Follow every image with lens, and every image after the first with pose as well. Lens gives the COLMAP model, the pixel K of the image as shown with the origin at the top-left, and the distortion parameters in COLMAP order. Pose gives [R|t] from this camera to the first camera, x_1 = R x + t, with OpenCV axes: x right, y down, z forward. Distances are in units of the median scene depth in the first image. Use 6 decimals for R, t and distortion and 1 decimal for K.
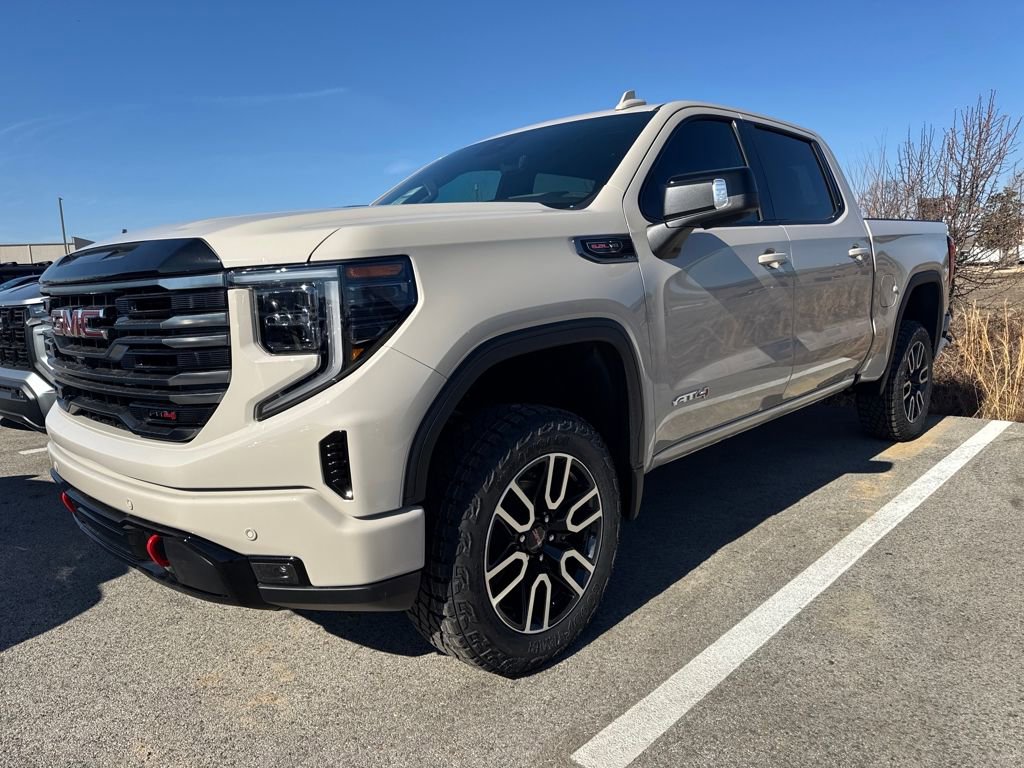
lens RADIAL K [[729.9, 0, 512.5], [0, 729.9, 385.5], [0, 0, 1]] dist [0.049421, -0.030011]
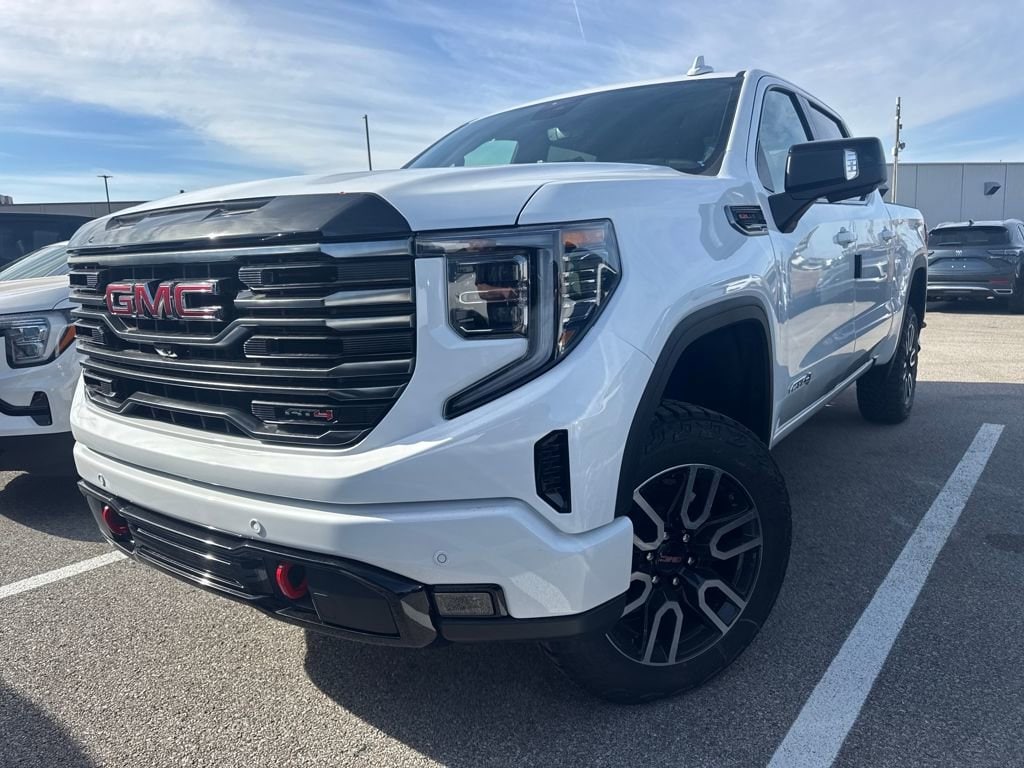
lens RADIAL K [[729.9, 0, 518.0], [0, 729.9, 382.7], [0, 0, 1]] dist [0.049421, -0.030011]
pose [[0.987840, -0.012839, 0.154942, -0.357185], [0.009848, 0.999750, 0.020058, -0.008339], [-0.155160, -0.018288, 0.987720, 0.165393]]
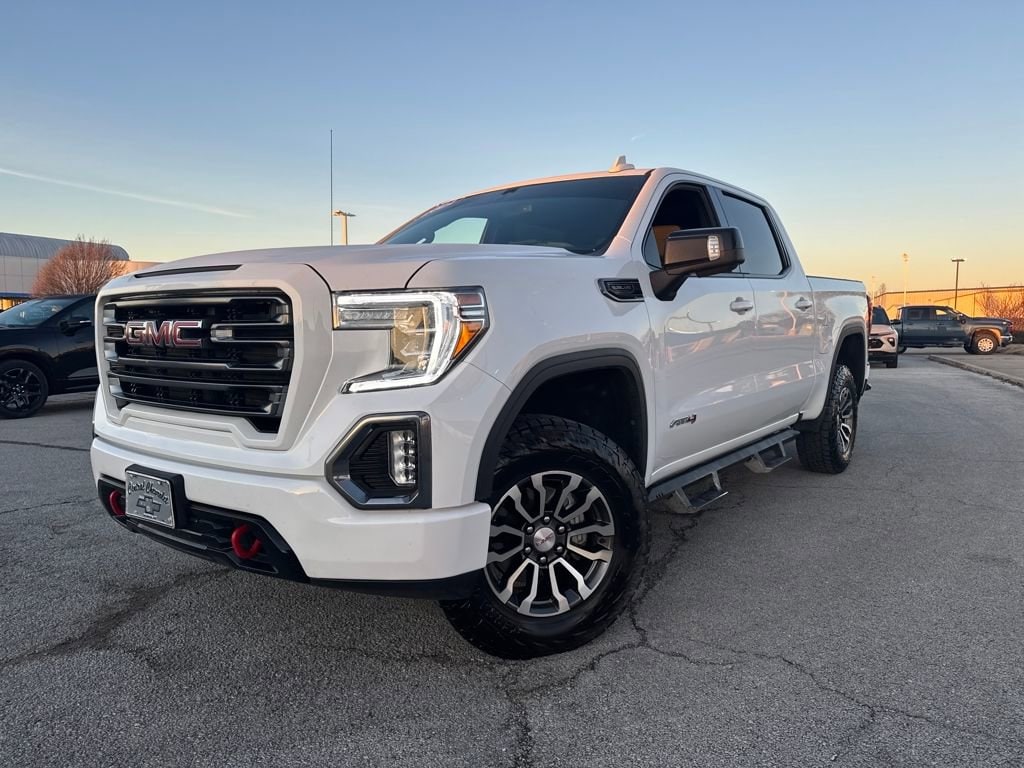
lens RADIAL K [[729.9, 0, 512.0], [0, 729.9, 387.6], [0, 0, 1]] dist [0.049421, -0.030011]
pose [[0.993065, 0.031239, 0.113340, -0.208076], [-0.025237, 0.998222, -0.054007, 0.042918], [-0.114825, 0.050772, 0.992087, -0.153966]]
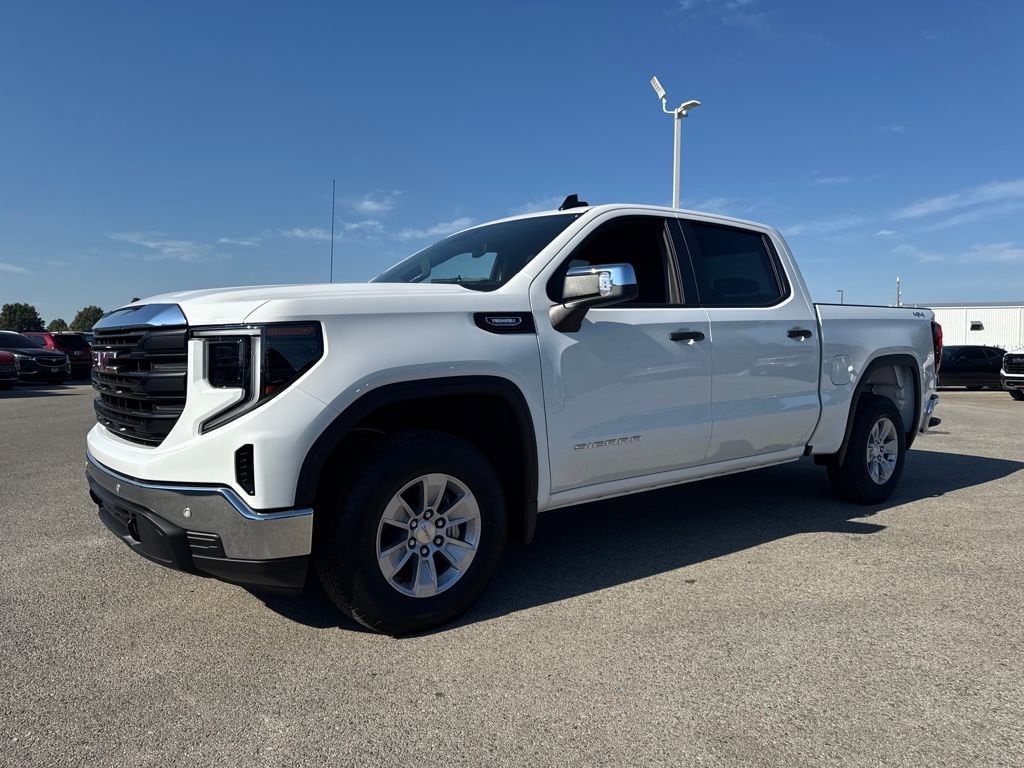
lens RADIAL K [[729.9, 0, 509.7], [0, 729.9, 381.9], [0, 0, 1]] dist [0.049421, -0.030011]
pose [[0.990145, 0.055655, -0.128512, 0.366838], [-0.066720, 0.994274, -0.083468, 0.023958], [0.123131, 0.091220, 0.988189, -0.285877]]
